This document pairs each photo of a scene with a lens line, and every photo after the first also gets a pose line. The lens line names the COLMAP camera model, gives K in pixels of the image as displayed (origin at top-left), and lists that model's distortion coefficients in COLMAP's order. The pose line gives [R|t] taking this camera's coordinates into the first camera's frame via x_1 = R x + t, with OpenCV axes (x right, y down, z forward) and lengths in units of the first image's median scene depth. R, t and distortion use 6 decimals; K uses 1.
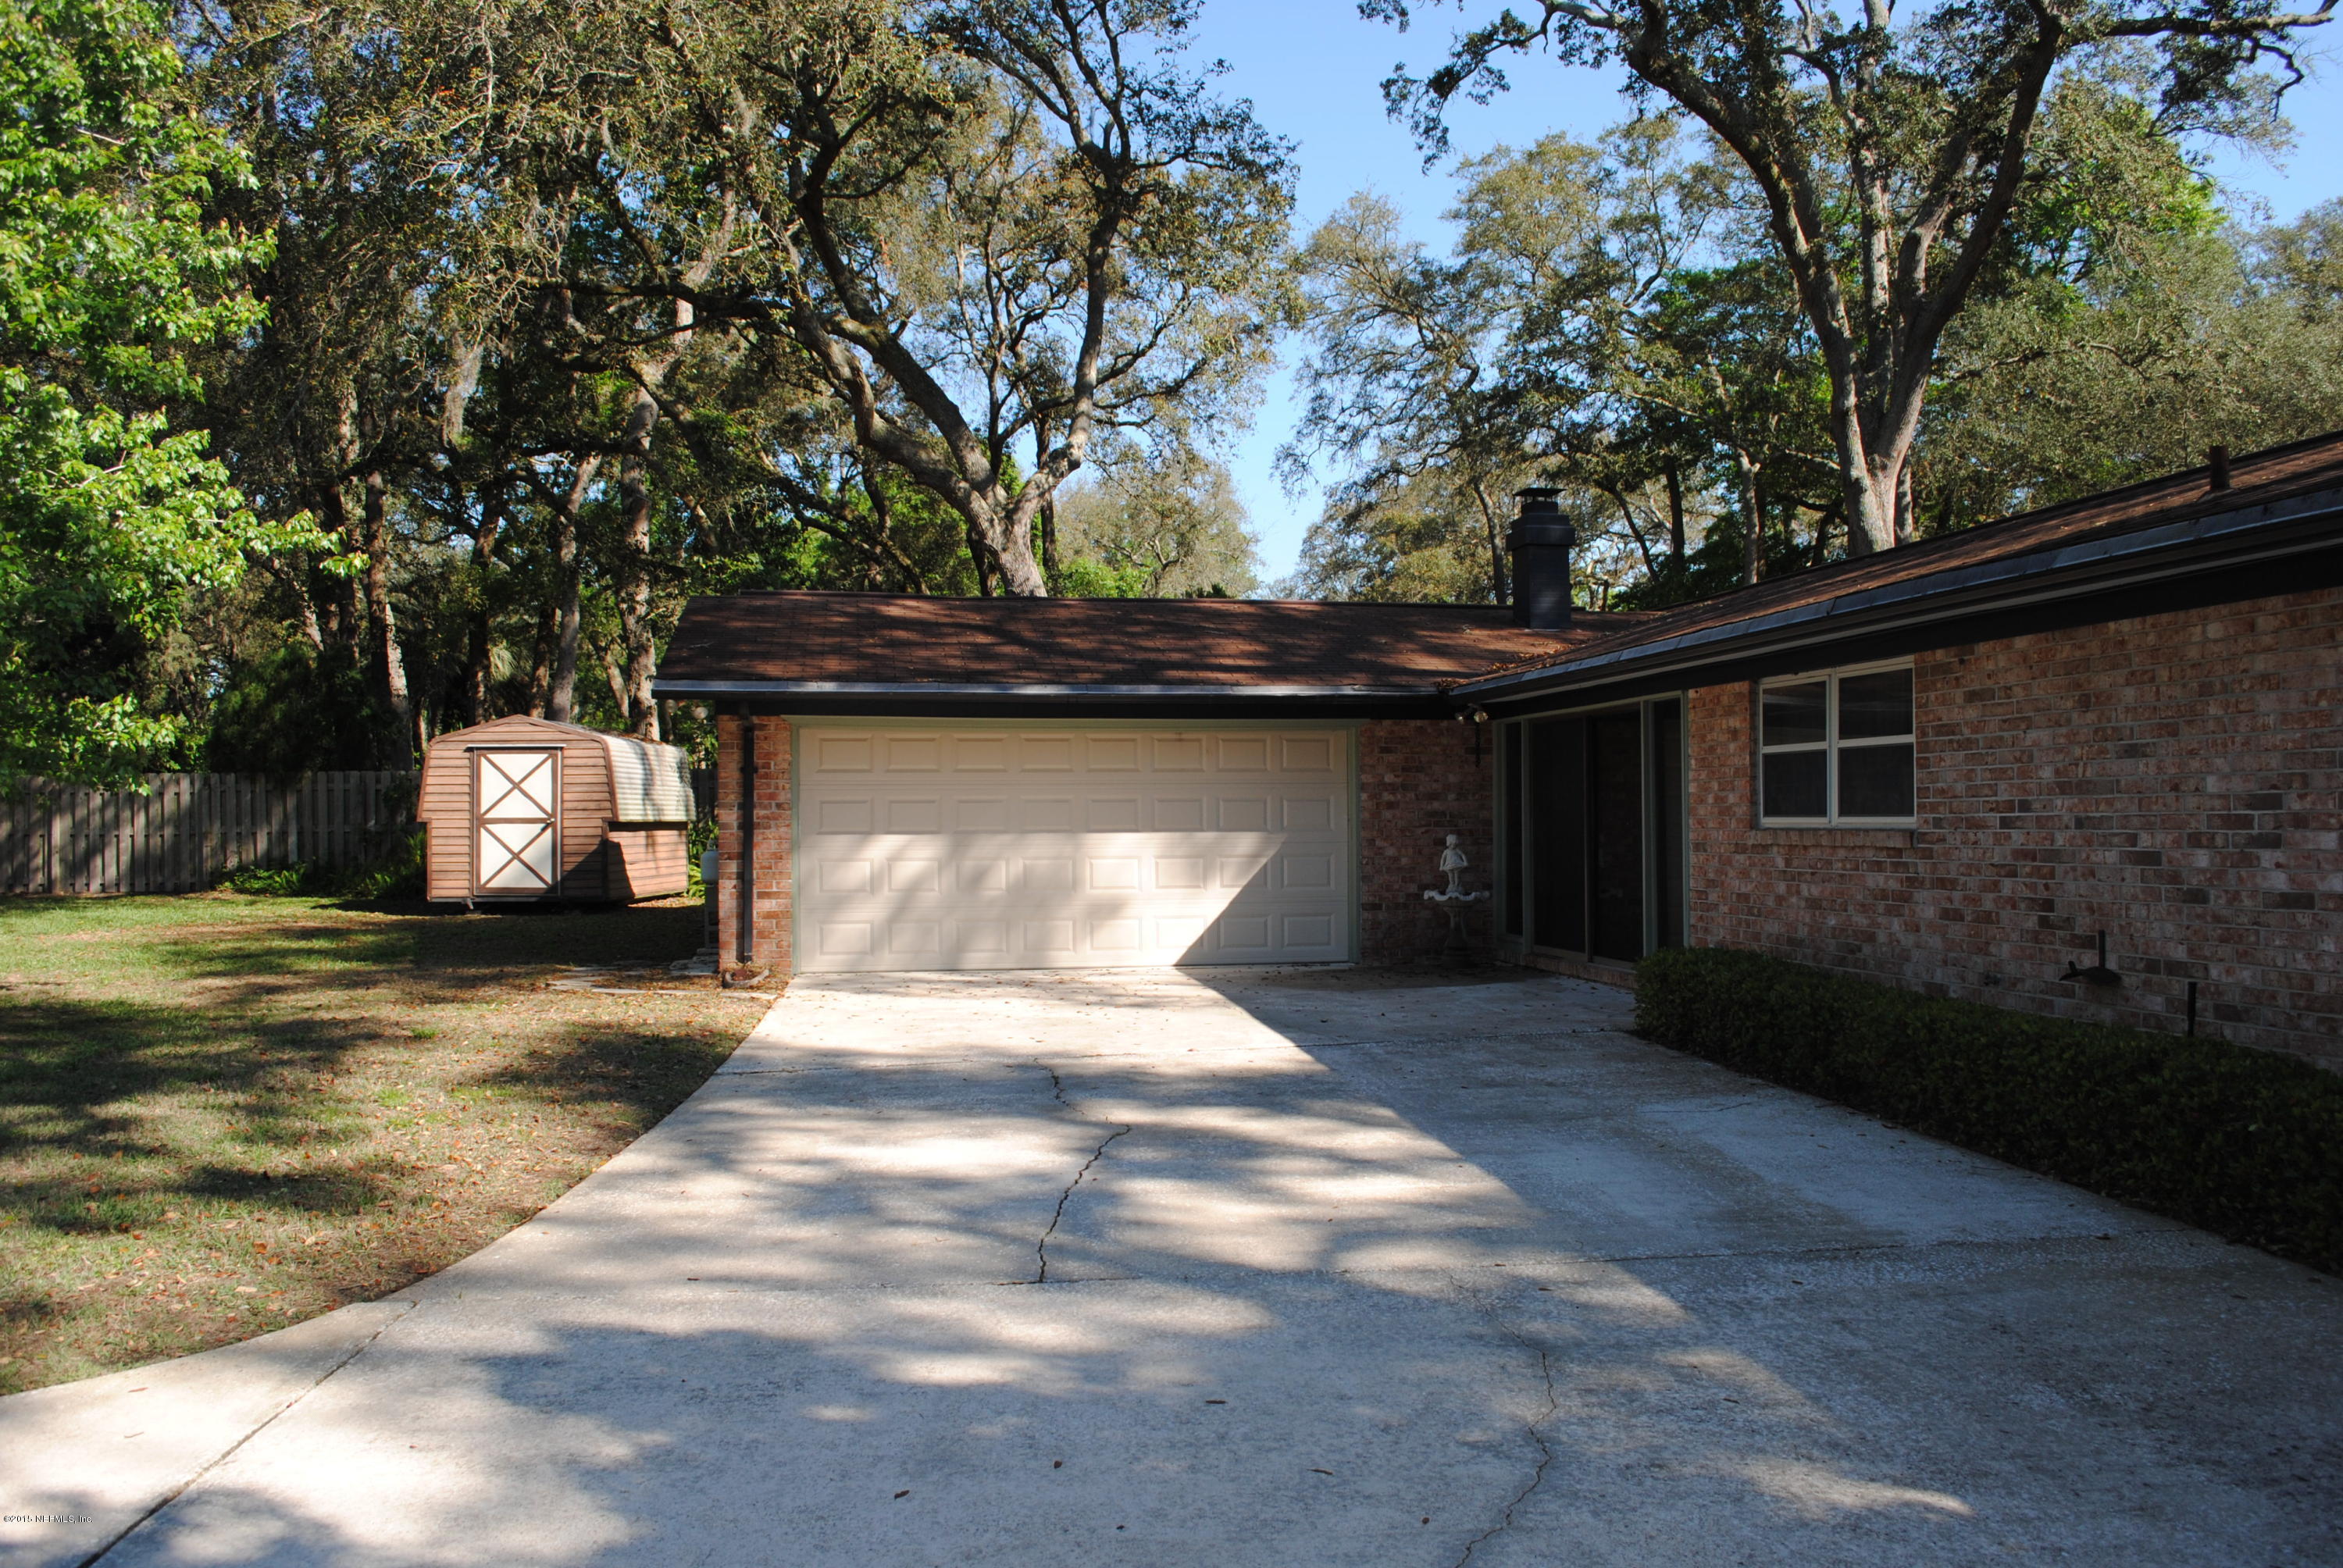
lens RADIAL K [[1851.2, 0, 1182.3], [0, 1851.2, 797.0], [0, 0, 1]] dist [-0.074506, 0.010233]
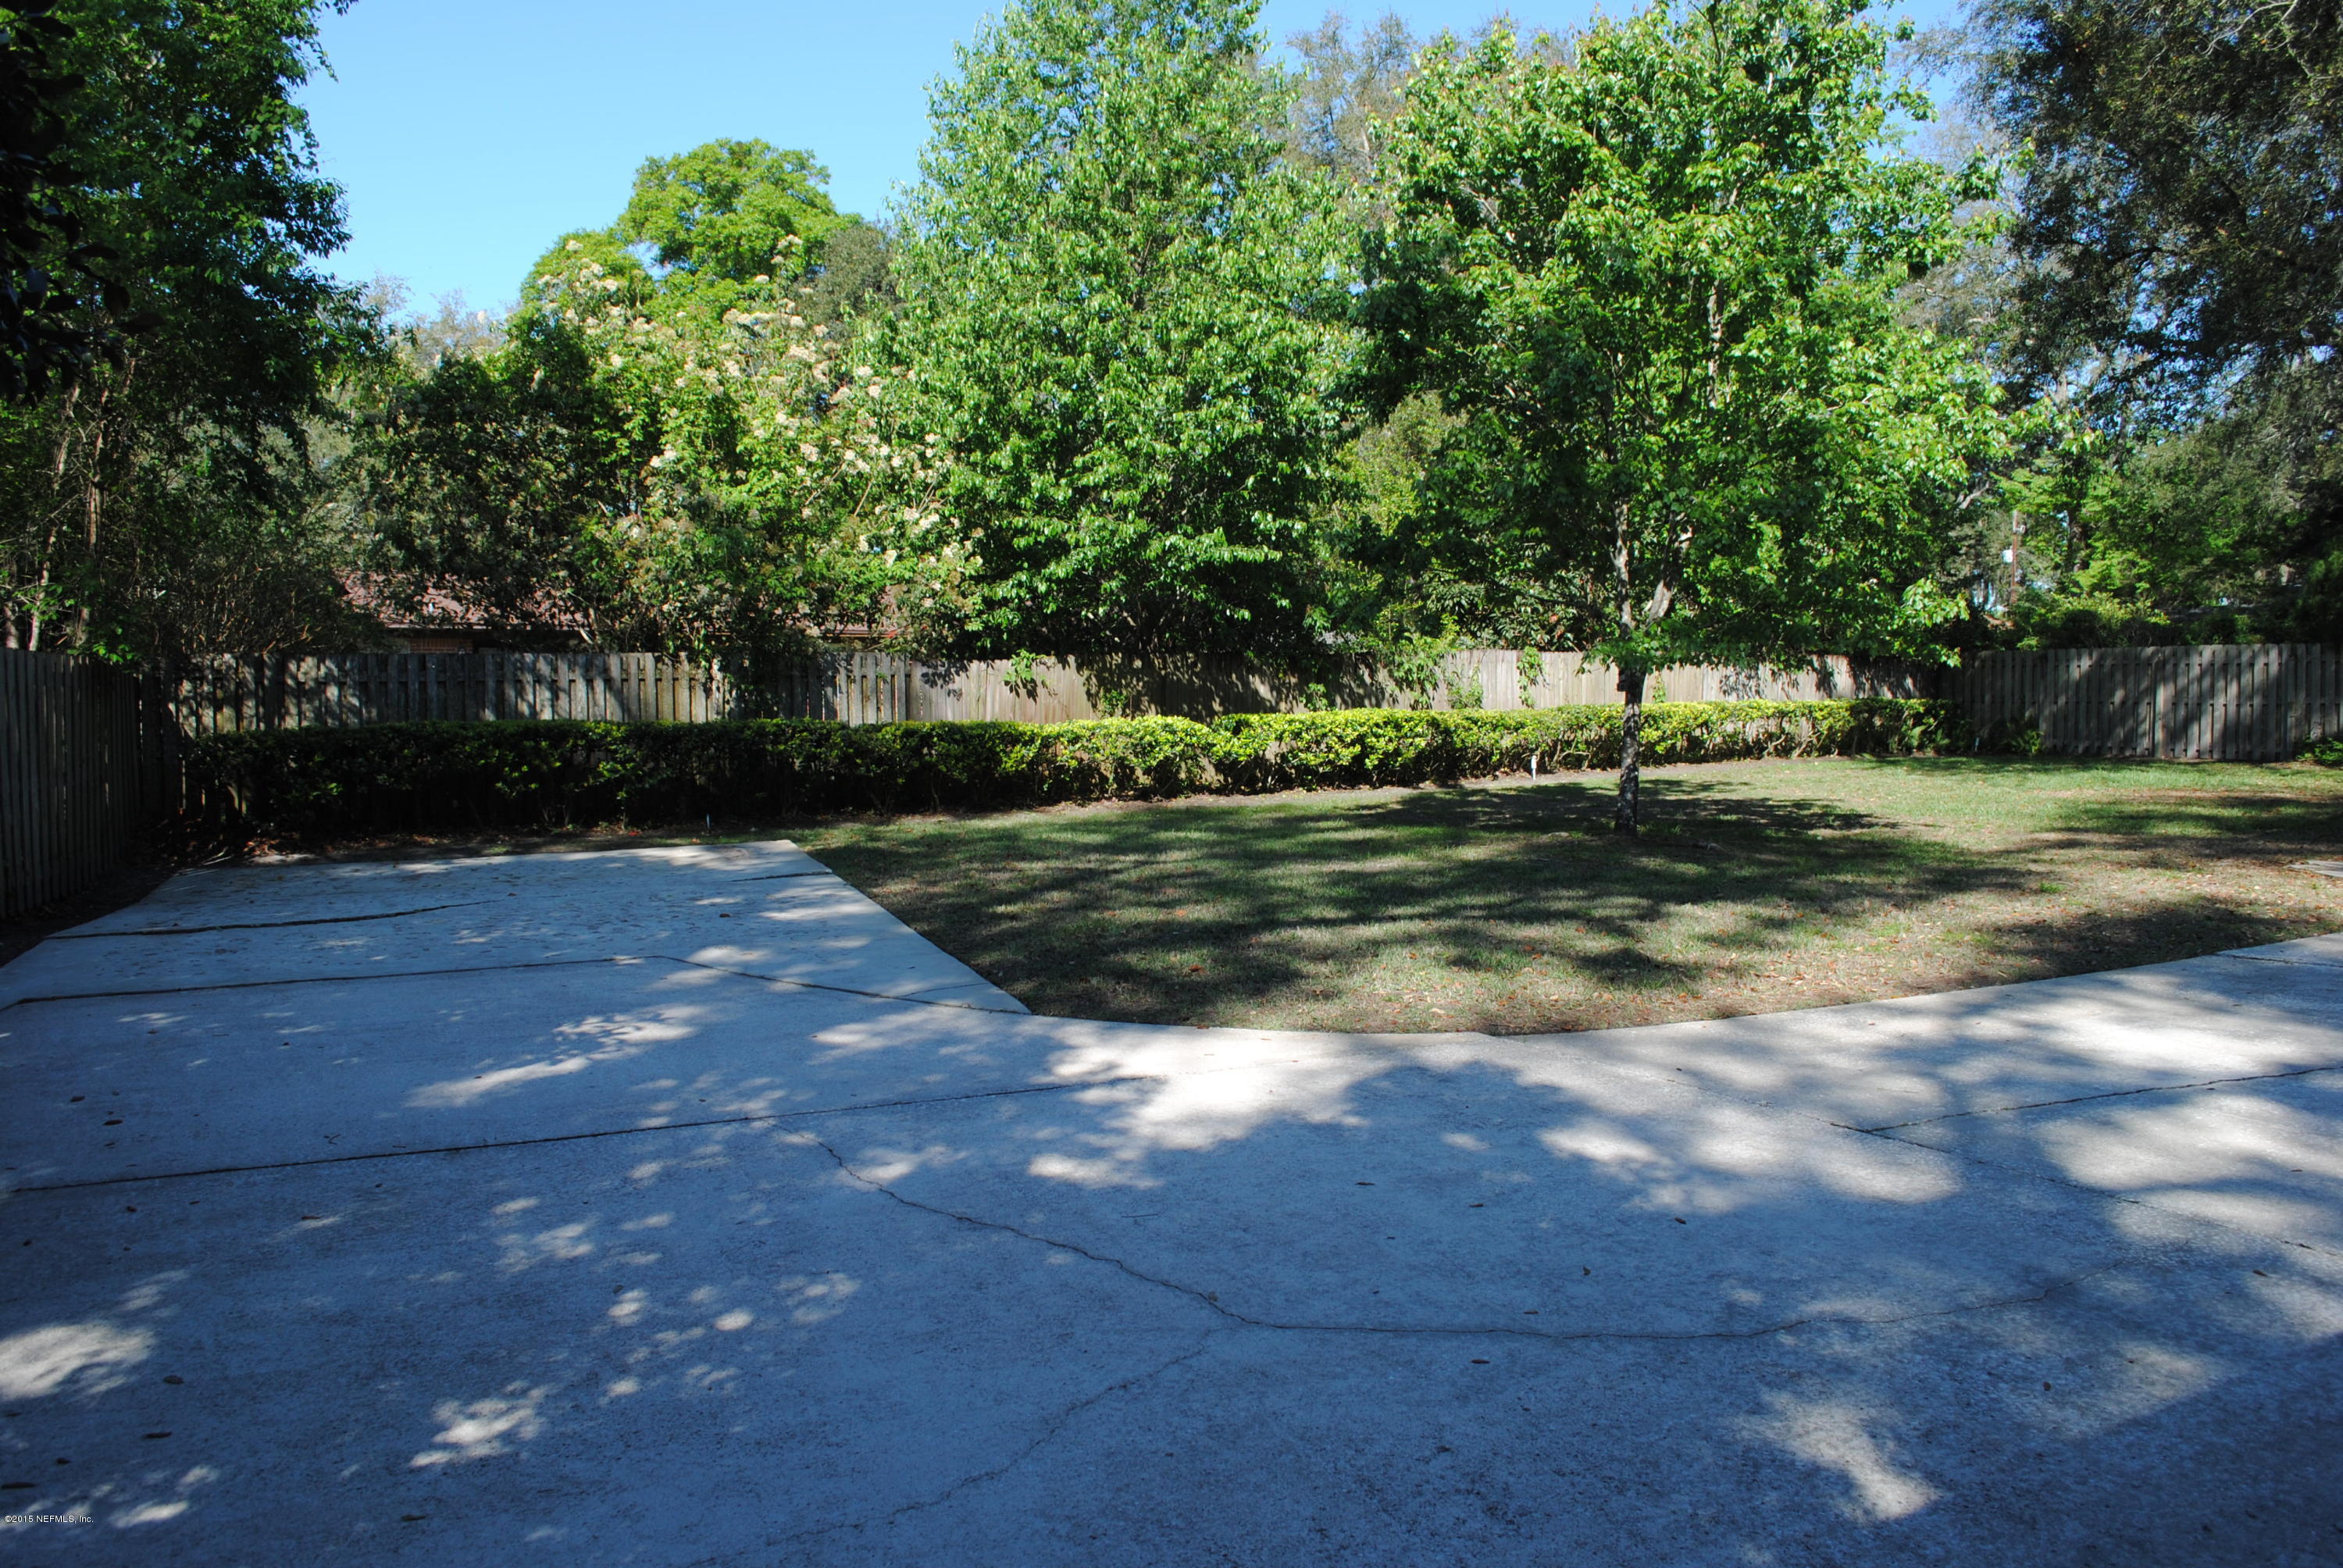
lens RADIAL K [[1851.2, 0, 1182.0], [0, 1851.2, 779.5], [0, 0, 1]] dist [-0.074506, 0.010233]
pose [[0.365338, 0.053215, -0.929353, 0.853721], [0.004119, 0.998262, 0.058780, 0.005106], [0.930866, -0.025302, 0.364484, 0.321345]]
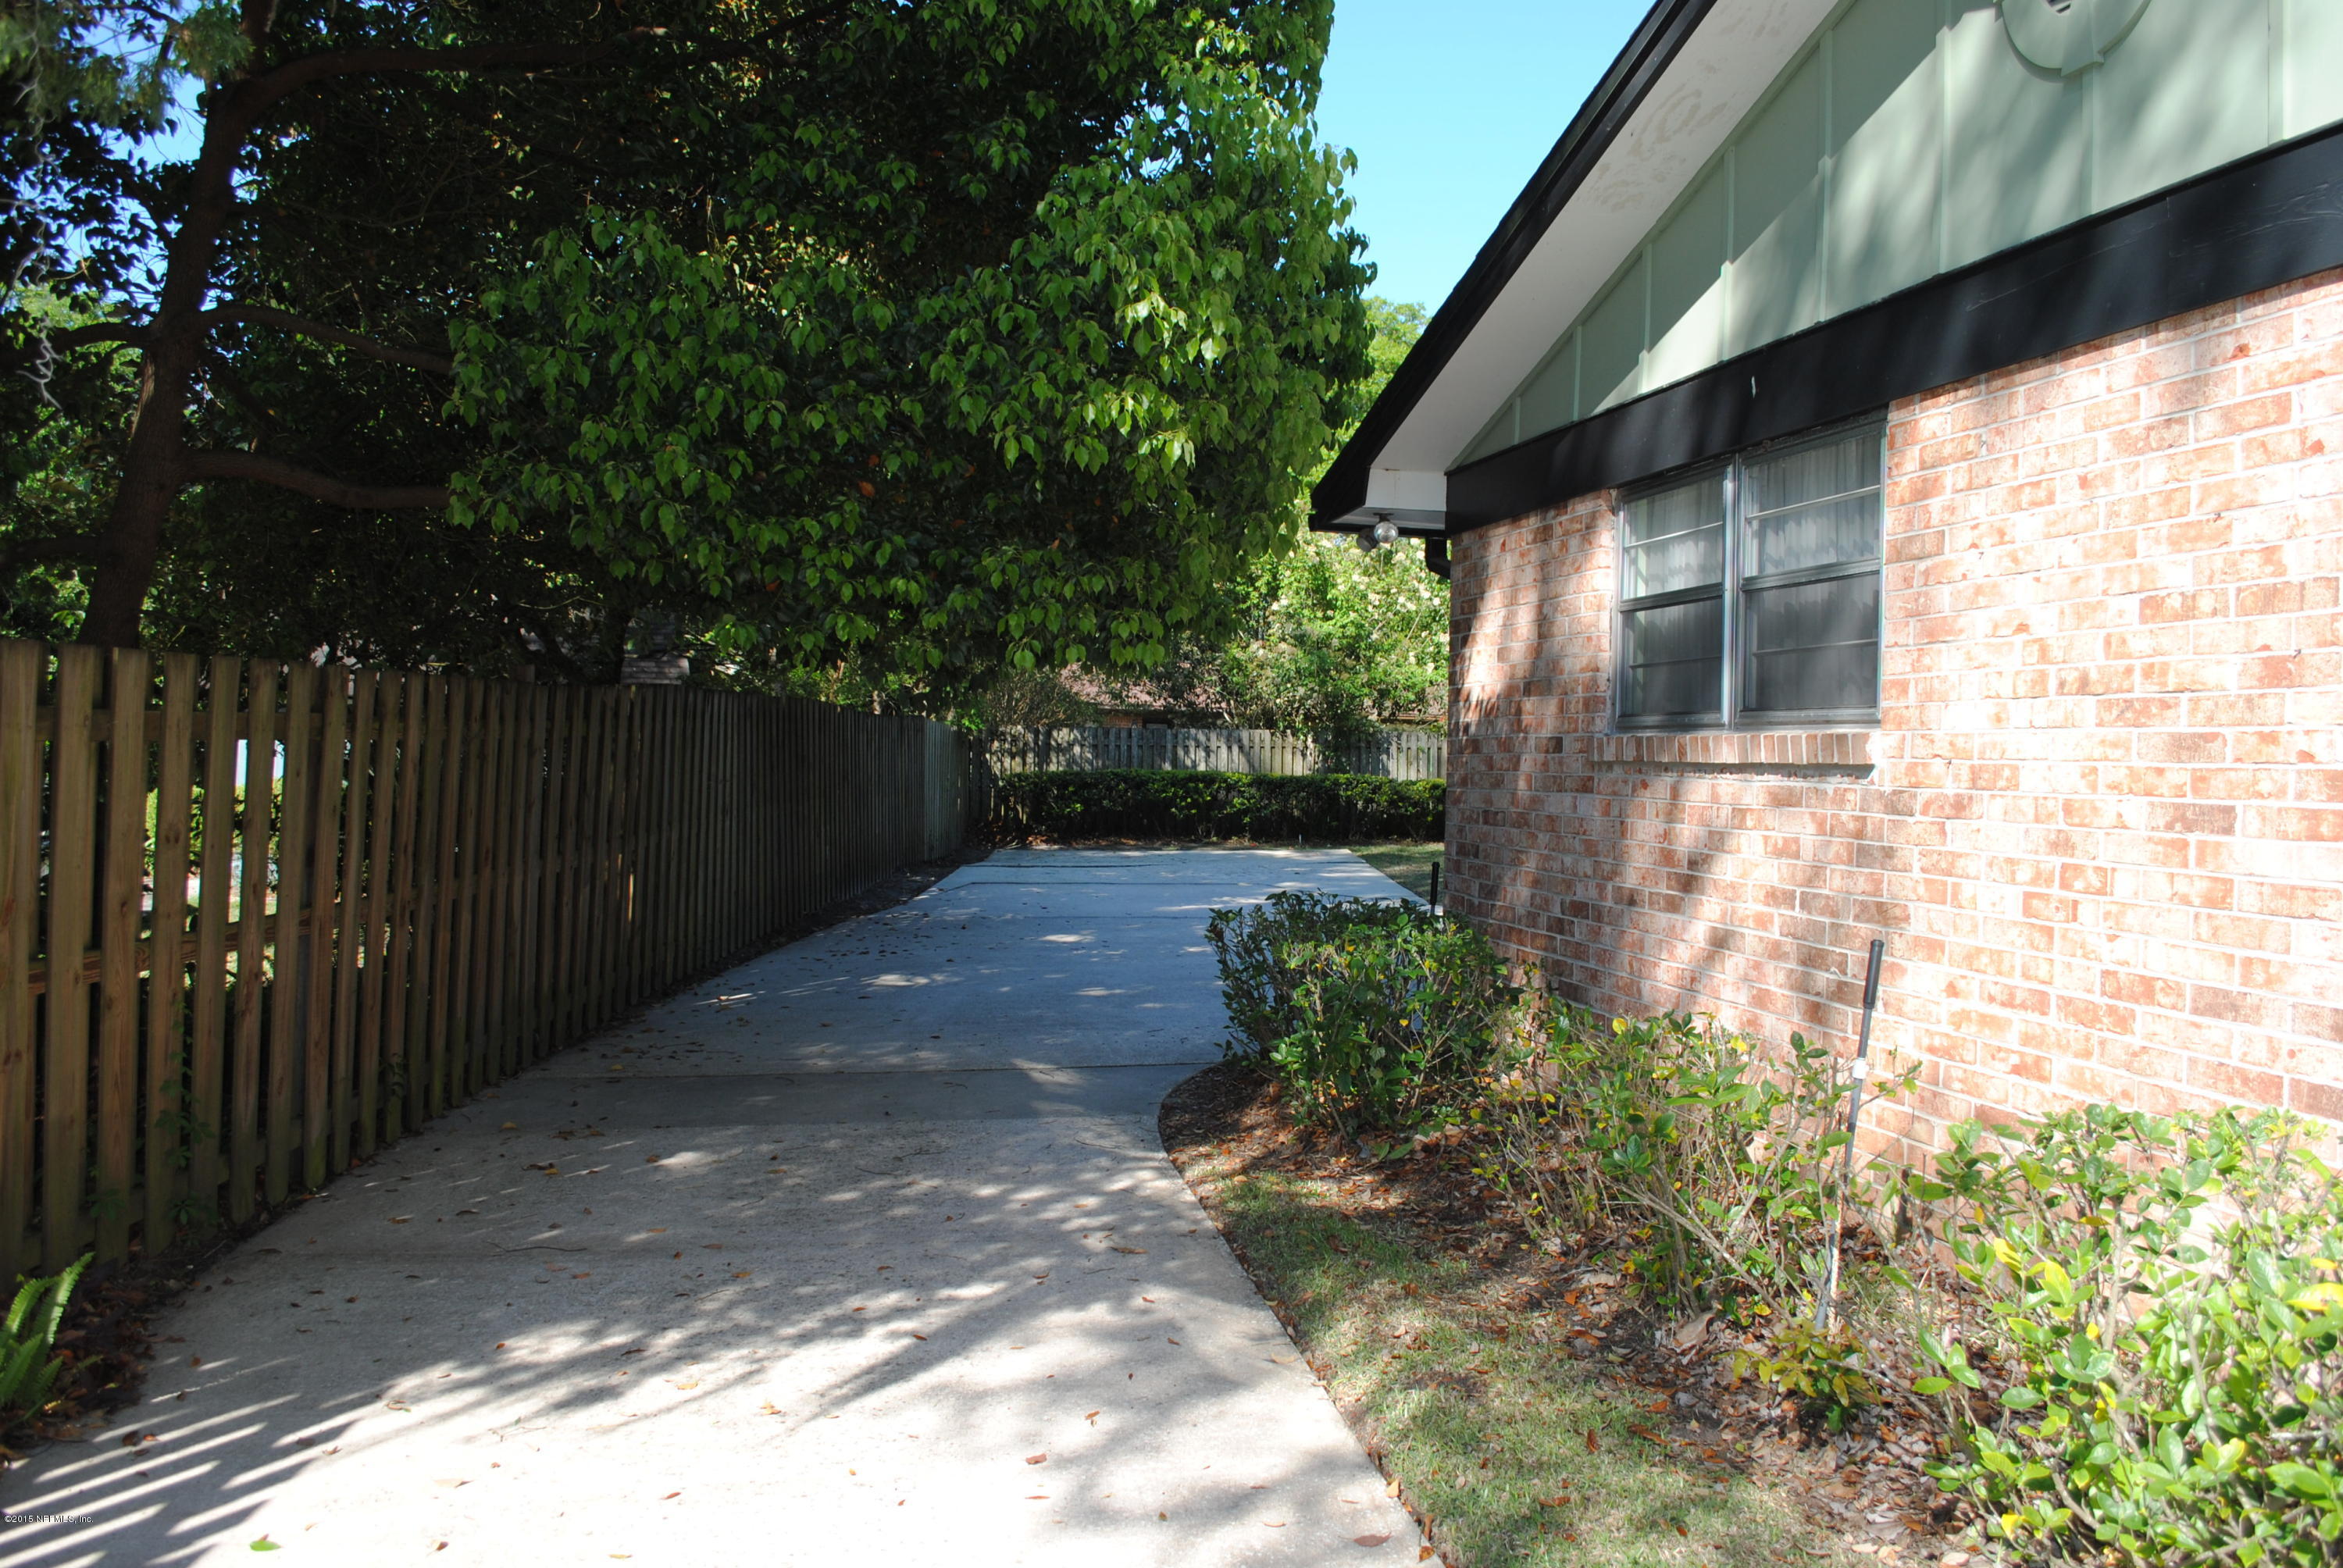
lens RADIAL K [[1851.2, 0, 1170.7], [0, 1851.2, 784.5], [0, 0, 1]] dist [-0.074506, 0.010233]
pose [[0.033212, 0.020100, -0.999246, 1.676075], [-0.014812, 0.999698, 0.019616, 0.014137], [0.999339, 0.014149, 0.033499, 0.263781]]
